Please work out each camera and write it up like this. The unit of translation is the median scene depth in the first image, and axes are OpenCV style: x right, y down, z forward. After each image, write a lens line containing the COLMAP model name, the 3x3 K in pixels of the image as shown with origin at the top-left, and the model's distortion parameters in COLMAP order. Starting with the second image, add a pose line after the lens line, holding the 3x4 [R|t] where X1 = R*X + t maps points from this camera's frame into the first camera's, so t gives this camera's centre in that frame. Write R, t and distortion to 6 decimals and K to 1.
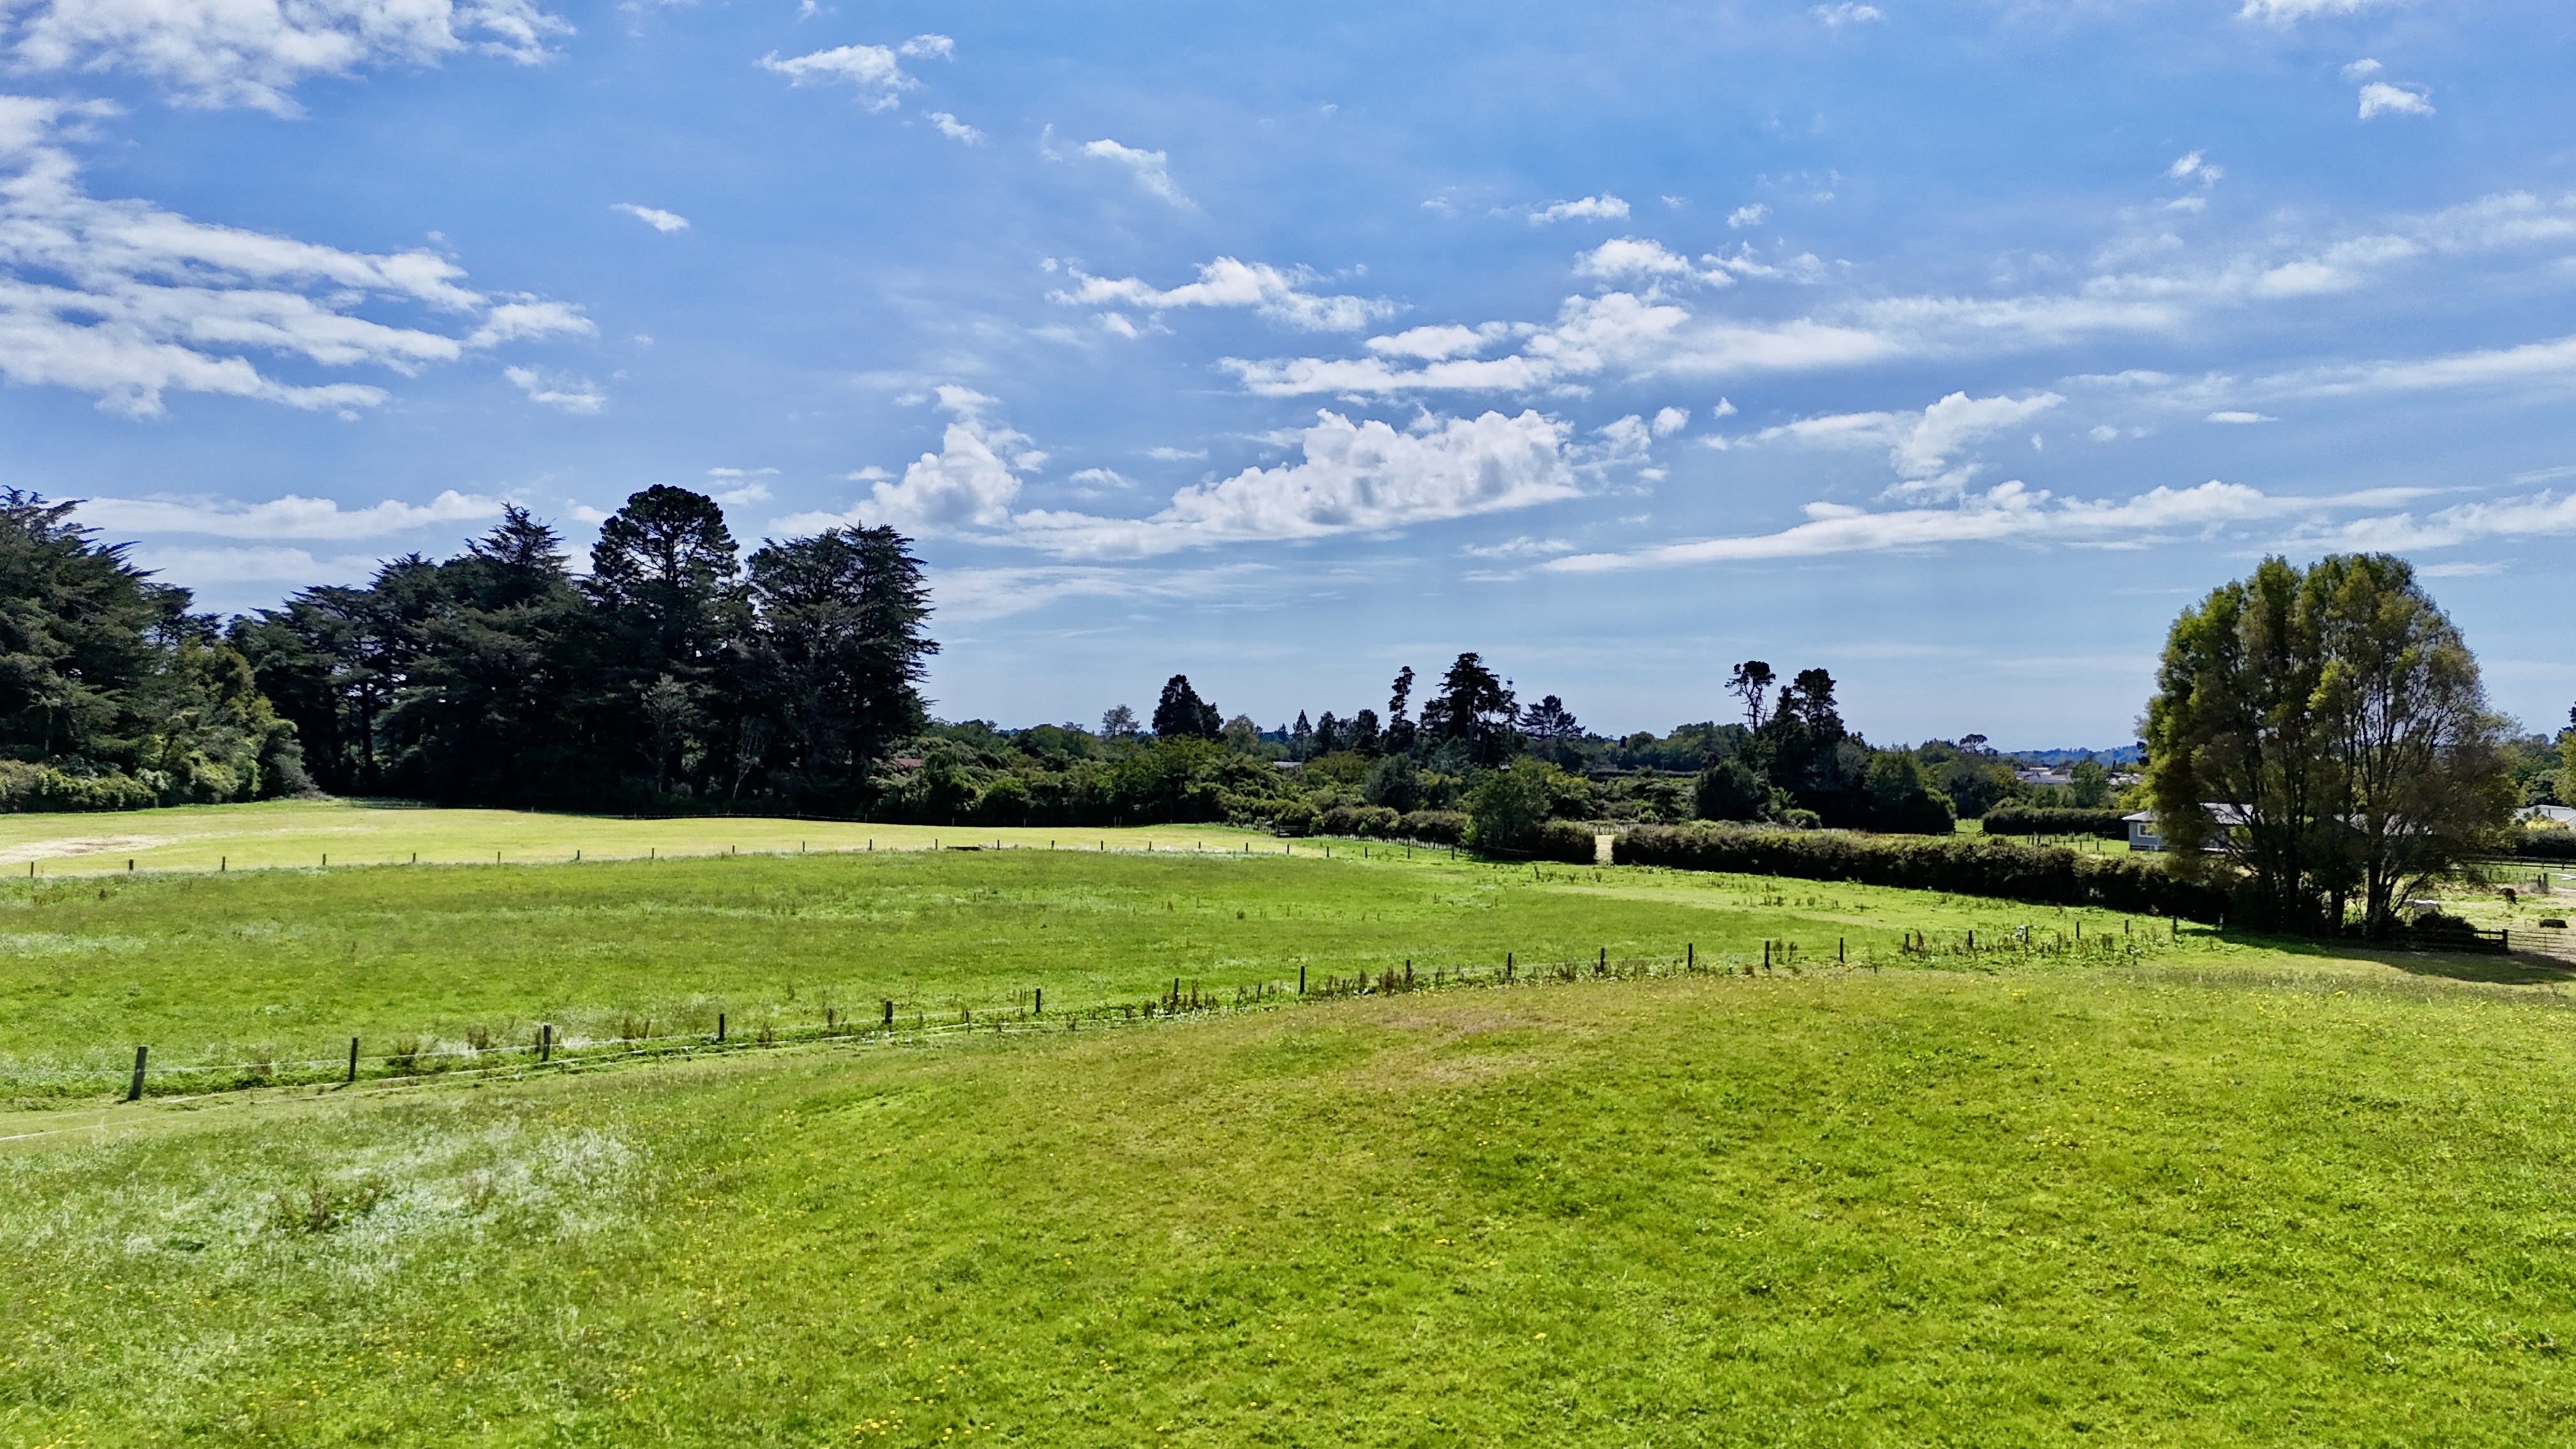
lens RADIAL K [[1875.9, 0, 1284.4], [0, 1875.9, 717.4], [0, 0, 1]] dist [0.088003, -0.091414]
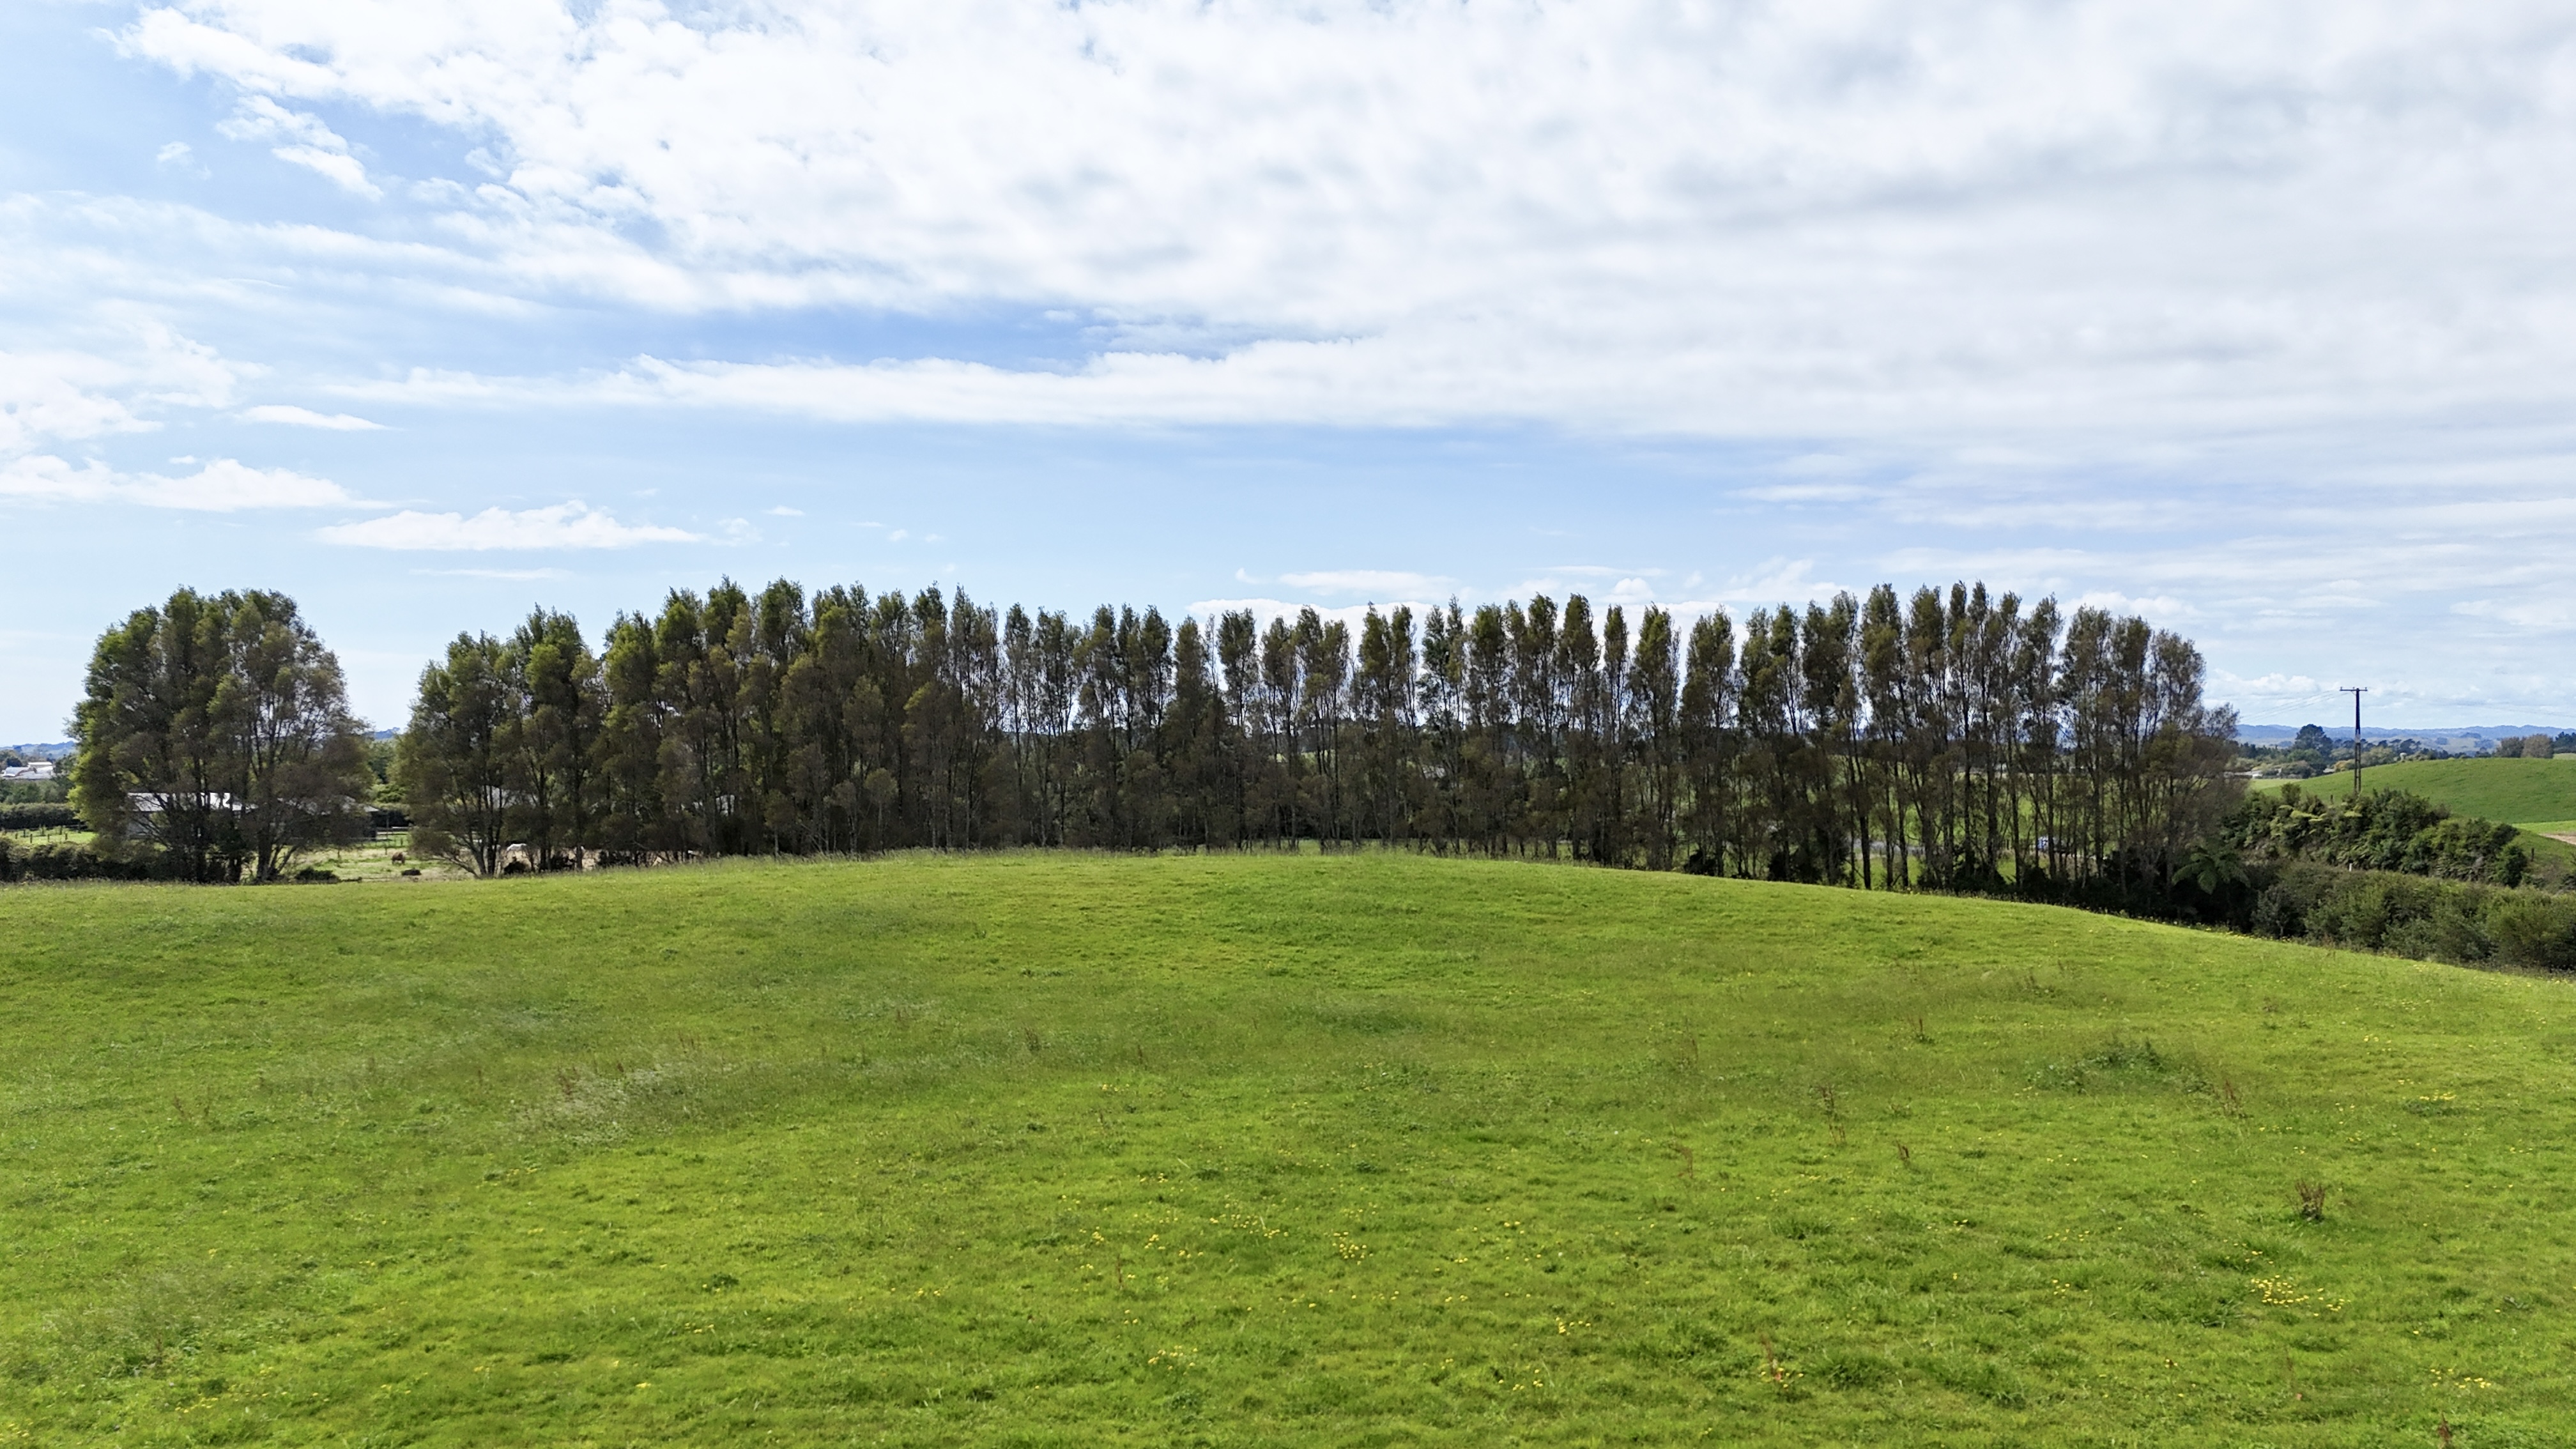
lens RADIAL K [[1875.9, 0, 1287.6], [0, 1875.9, 736.5], [0, 0, 1]] dist [0.088003, -0.091414]
pose [[0.573985, -0.008470, 0.818822, -0.041116], [-0.004574, 0.999898, 0.013550, -0.004470], [-0.818853, -0.011523, 0.573888, -0.146376]]
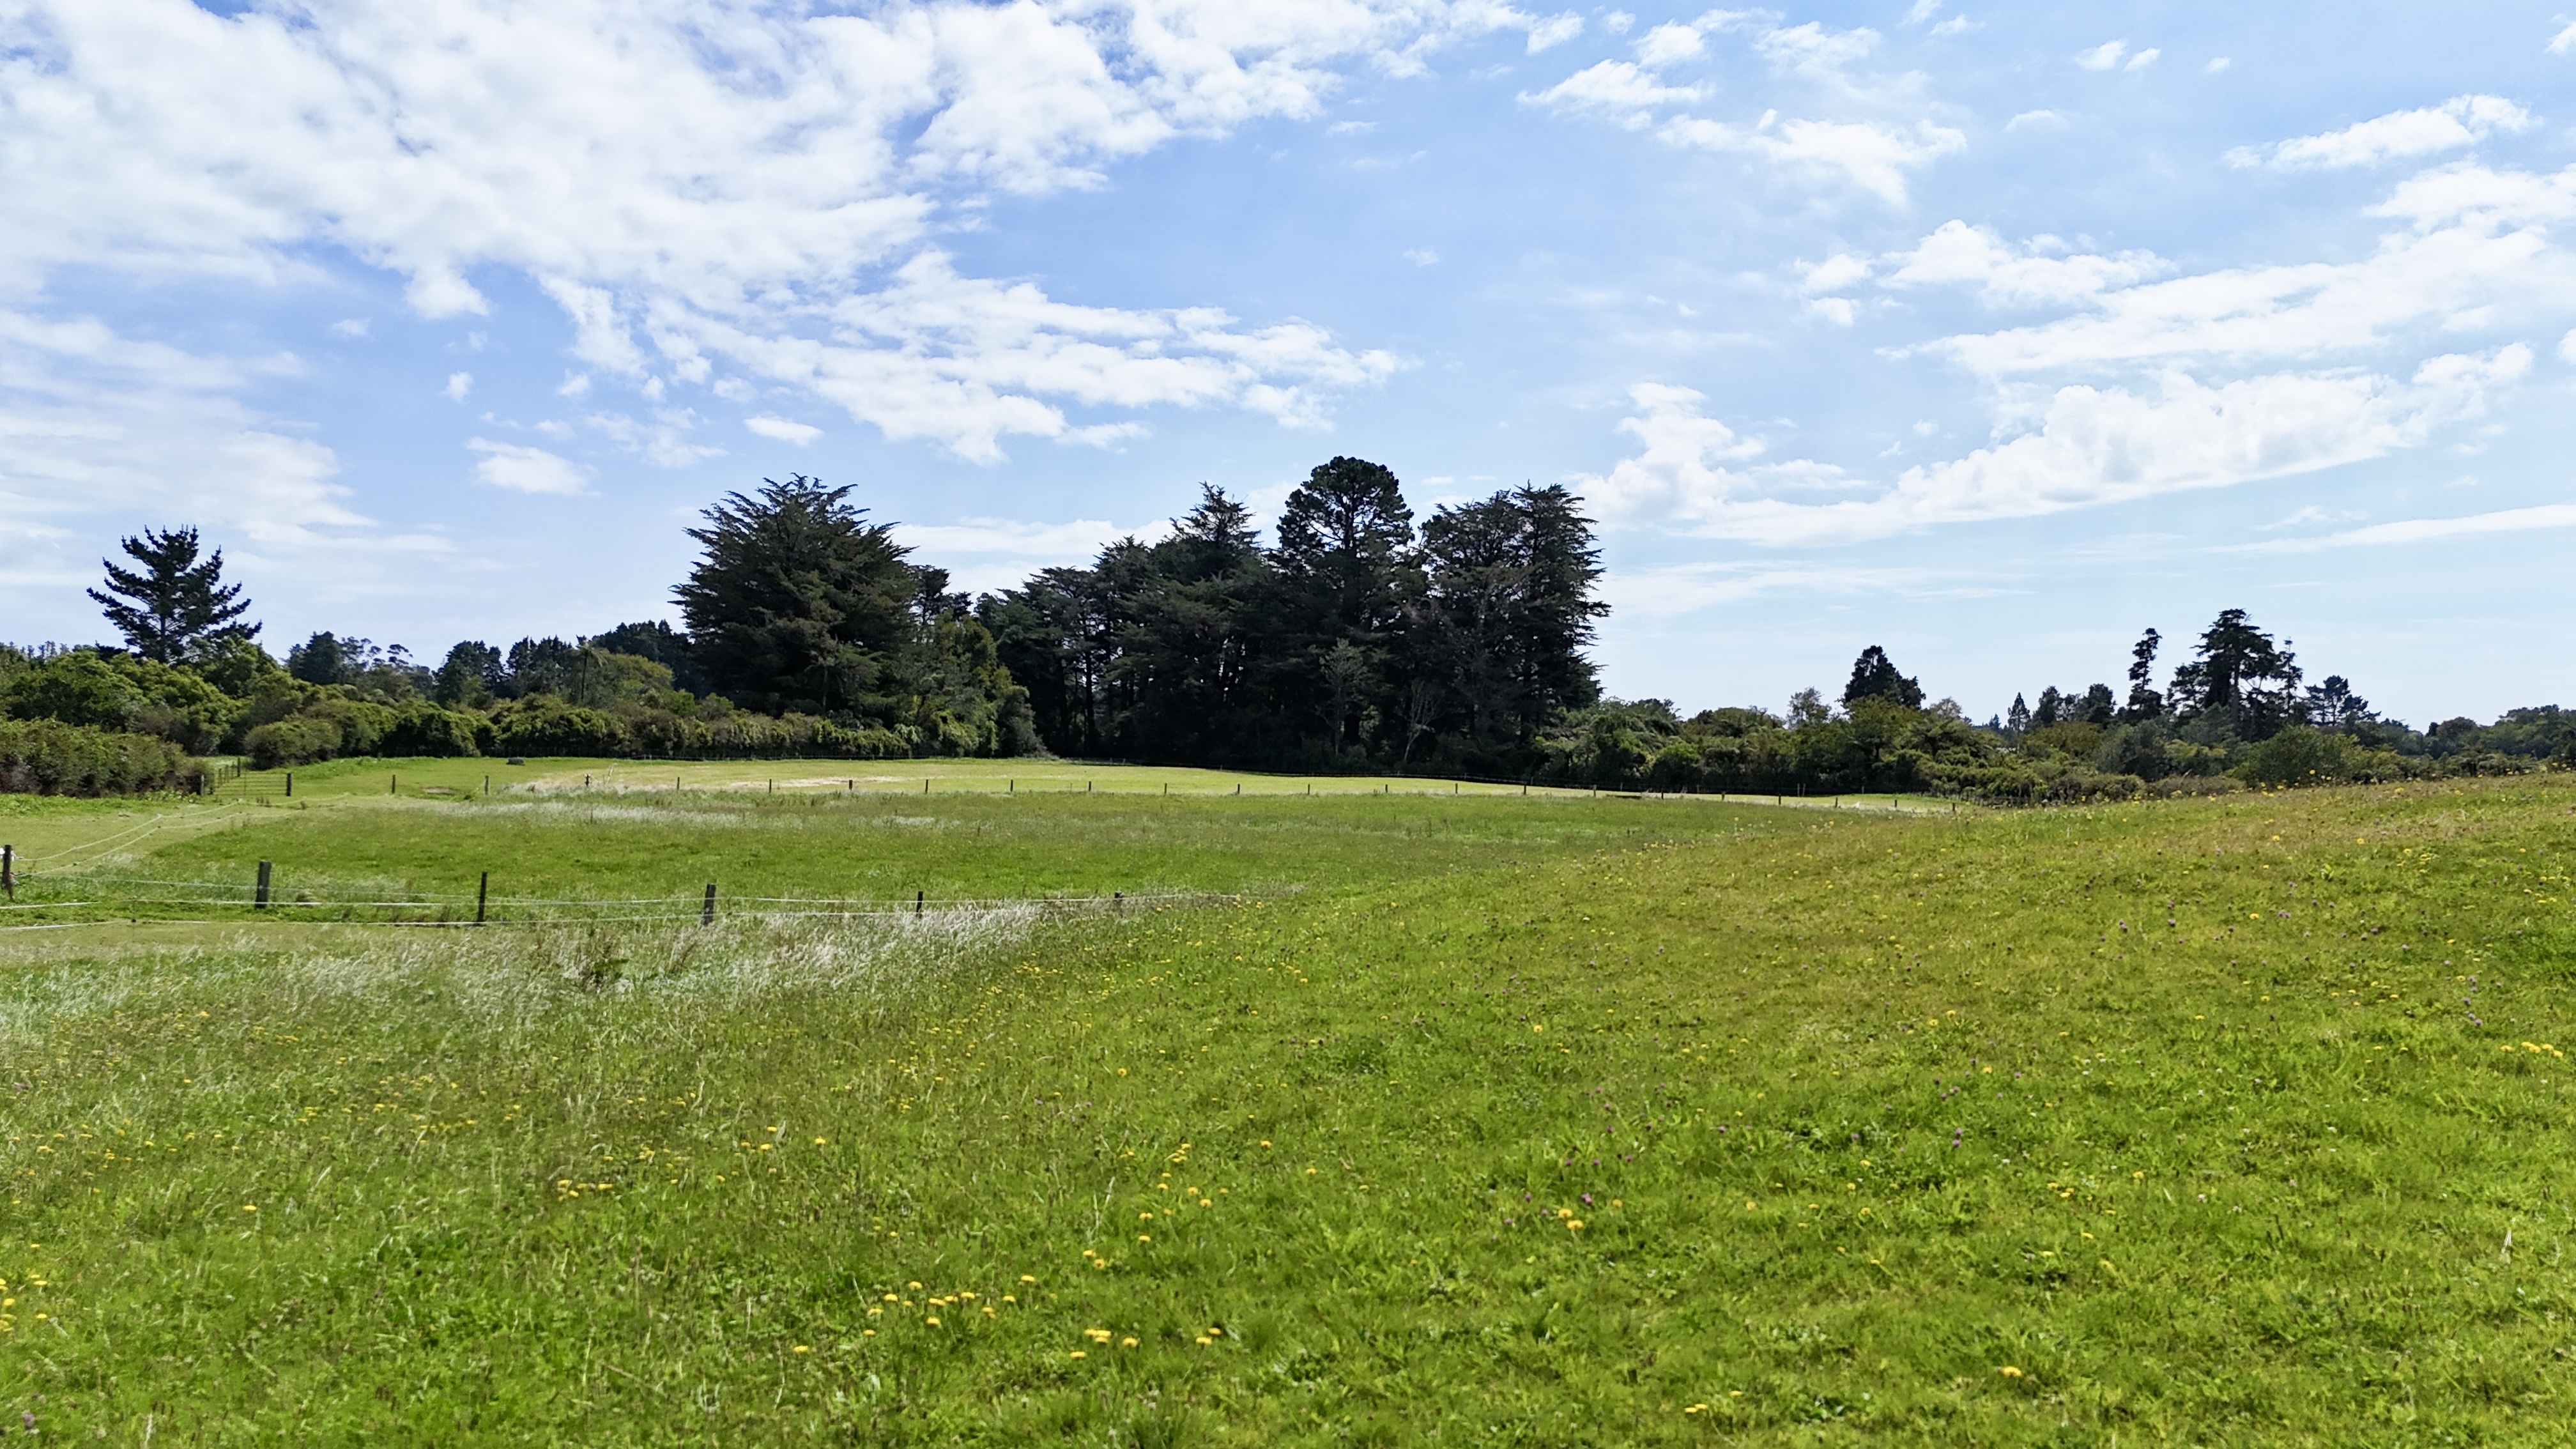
lens RADIAL K [[1875.9, 0, 1283.1], [0, 1875.9, 707.1], [0, 0, 1]] dist [0.088003, -0.091414]
pose [[0.935905, -0.000606, -0.352253, -0.001196], [-0.000338, 0.999997, -0.002619, 0.017938], [0.352253, 0.002570, 0.935901, 0.046960]]
